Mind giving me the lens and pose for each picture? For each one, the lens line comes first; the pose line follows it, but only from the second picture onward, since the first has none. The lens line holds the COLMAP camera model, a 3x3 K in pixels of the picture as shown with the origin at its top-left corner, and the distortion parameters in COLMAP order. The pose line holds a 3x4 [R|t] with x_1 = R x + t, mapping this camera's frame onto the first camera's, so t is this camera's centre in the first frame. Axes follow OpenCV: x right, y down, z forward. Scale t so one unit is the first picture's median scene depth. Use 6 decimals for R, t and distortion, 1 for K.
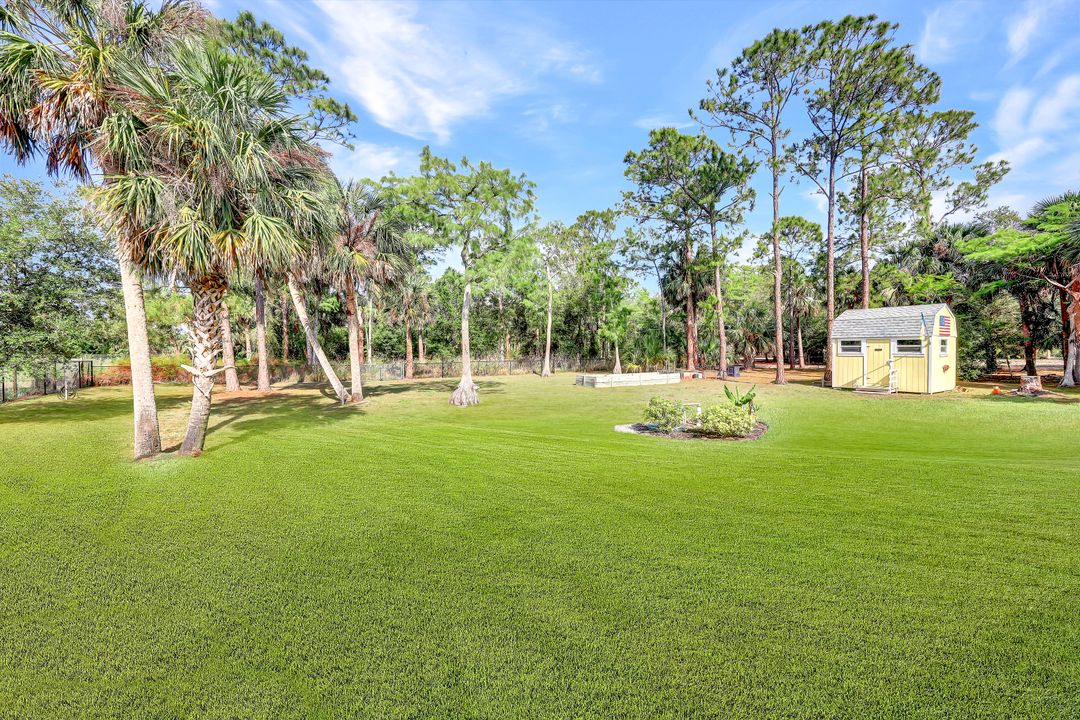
lens RADIAL K [[433.9, 0, 540.0], [0, 433.9, 347.6], [0, 0, 1]] dist [0.002435, 0.000137]
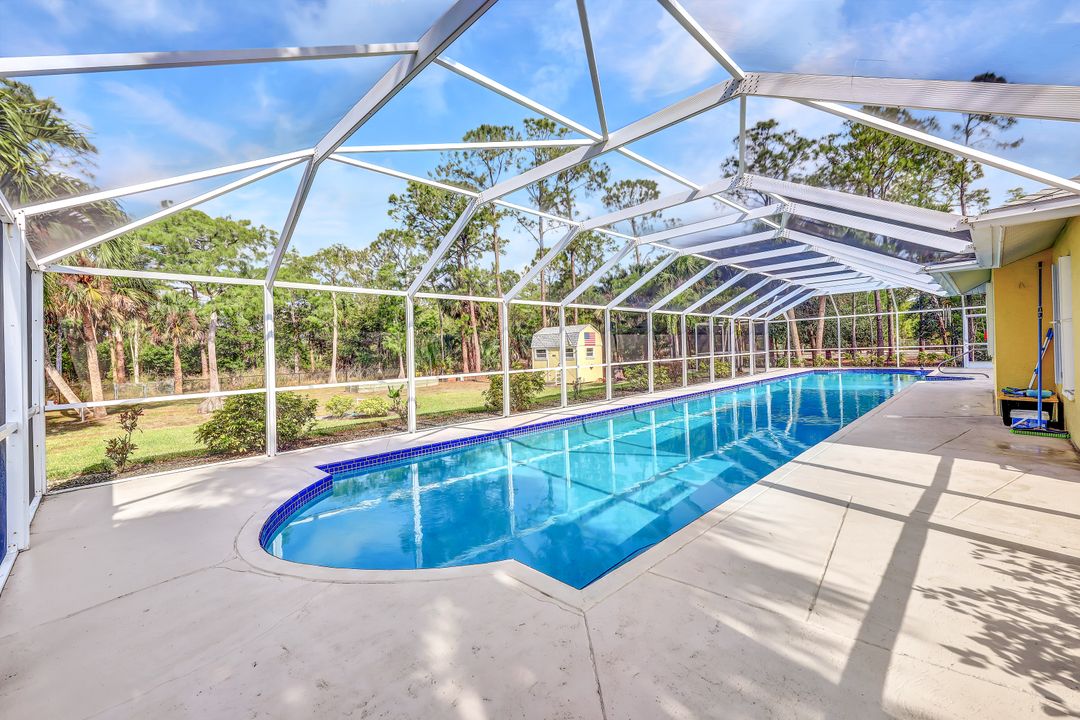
lens RADIAL K [[433.9, 0, 532.0], [0, 433.9, 354.1], [0, 0, 1]] dist [-0.001299, -0.000129]
pose [[0.942707, -0.030179, 0.332253, 0.159176], [0.028952, 0.999543, 0.008643, -0.010883], [-0.332362, 0.001472, 0.943151, -0.258110]]
